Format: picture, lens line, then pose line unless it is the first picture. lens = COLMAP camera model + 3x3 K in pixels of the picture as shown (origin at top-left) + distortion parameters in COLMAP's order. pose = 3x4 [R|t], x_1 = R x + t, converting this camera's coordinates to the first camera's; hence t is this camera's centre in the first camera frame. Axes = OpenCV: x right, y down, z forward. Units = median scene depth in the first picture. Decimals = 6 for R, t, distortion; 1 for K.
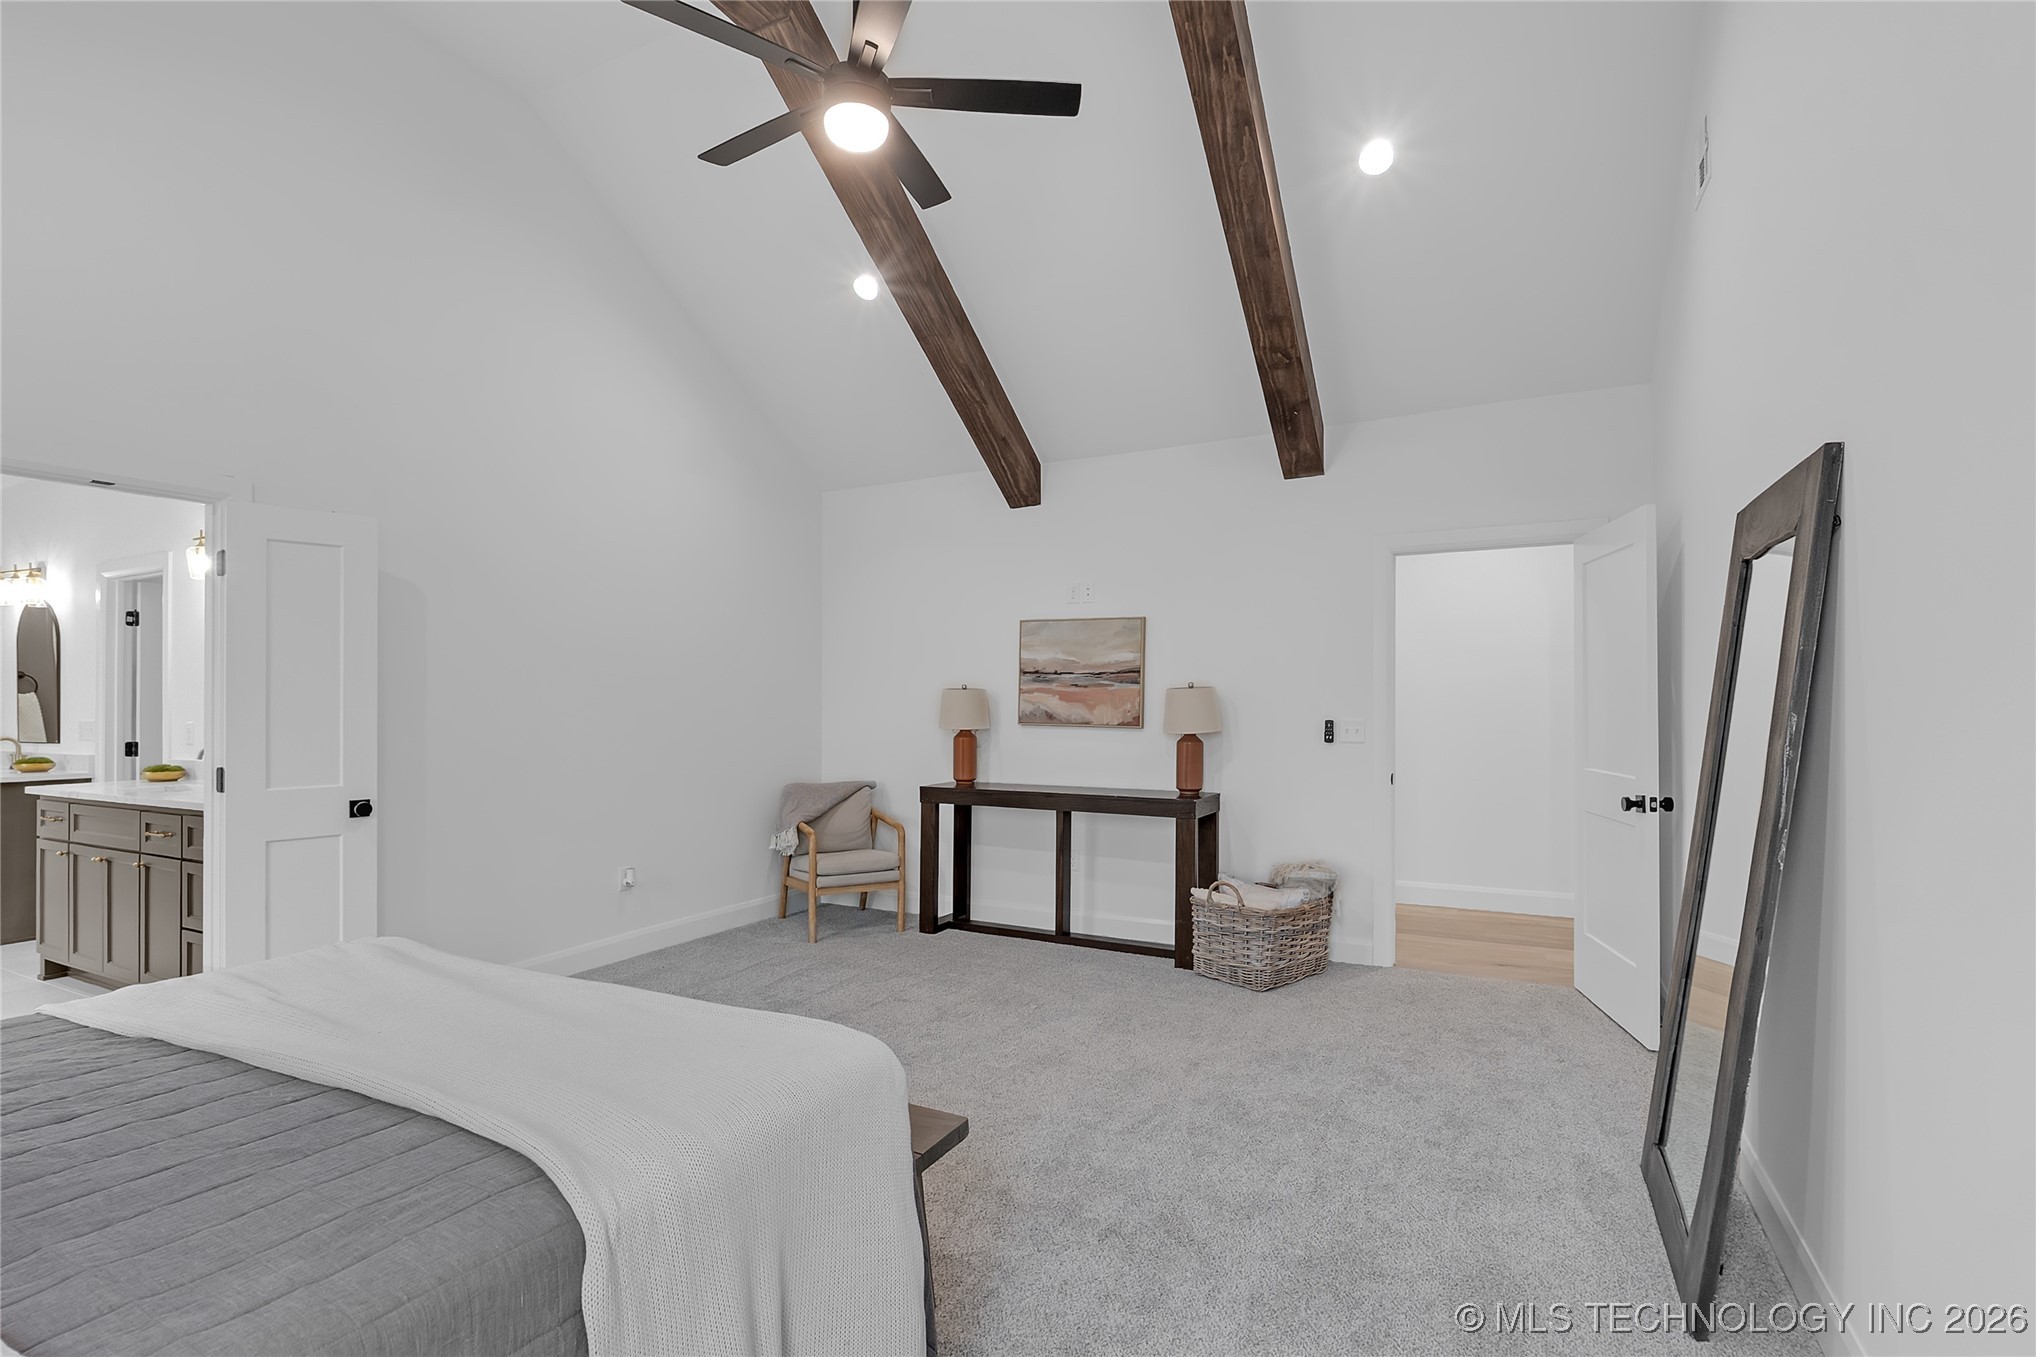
lens RADIAL K [[945.6, 0, 1017.8], [0, 945.6, 695.8], [0, 0, 1]] dist [-0.010958, 0.004337]
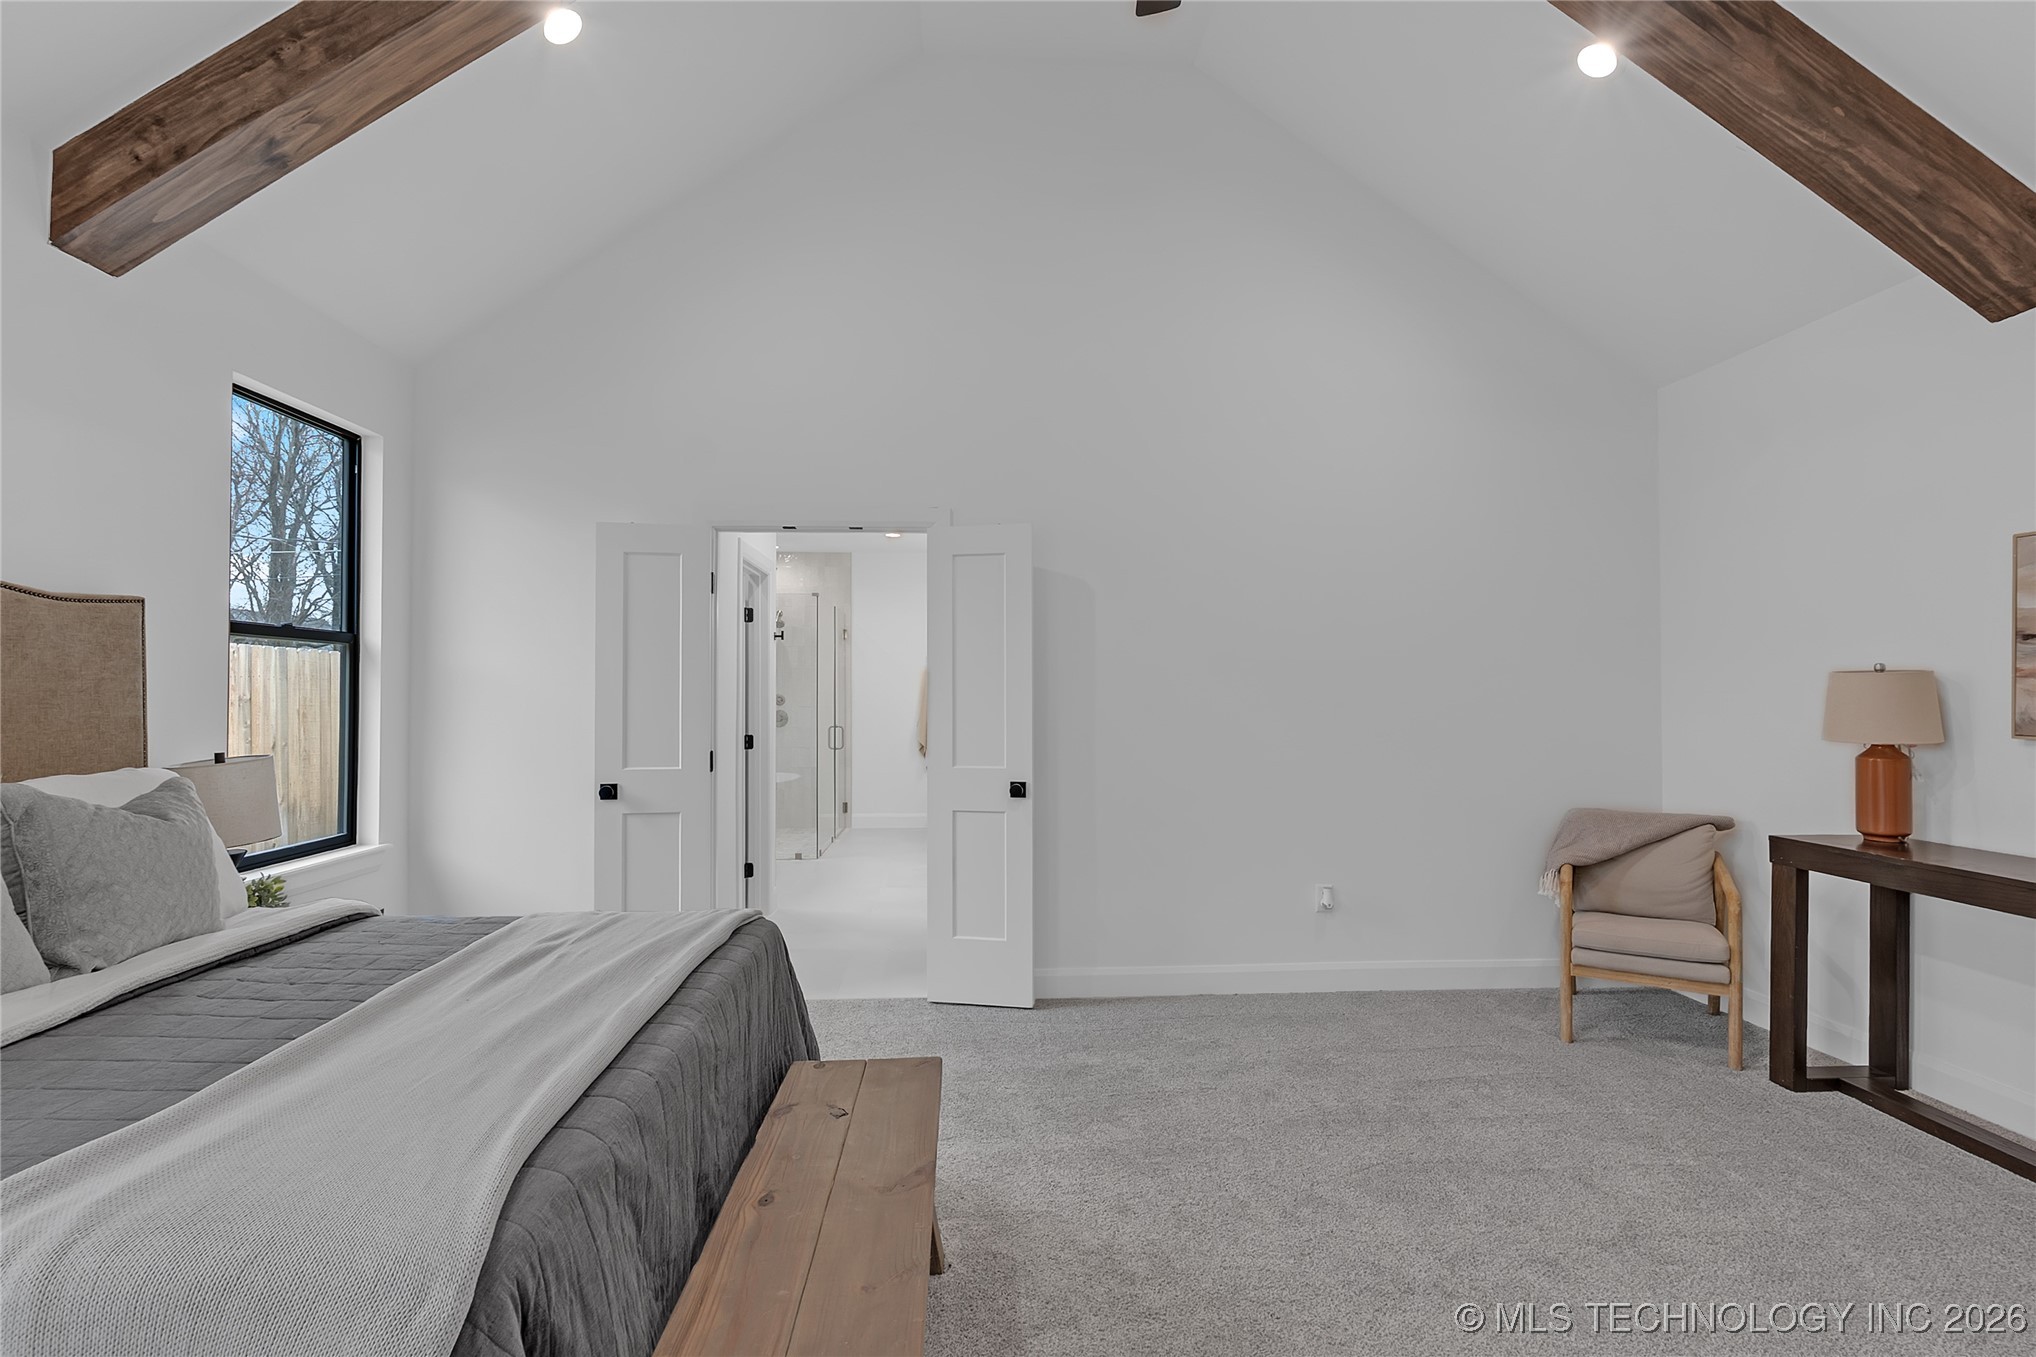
lens RADIAL K [[945.6, 0, 1018.6], [0, 945.6, 677.4], [0, 0, 1]] dist [-0.010958, 0.004337]
pose [[0.513393, -0.012876, -0.858057, 0.161565], [0.003209, 0.999909, -0.013084, 0.002038], [0.858148, 0.003964, 0.513388, 0.280585]]
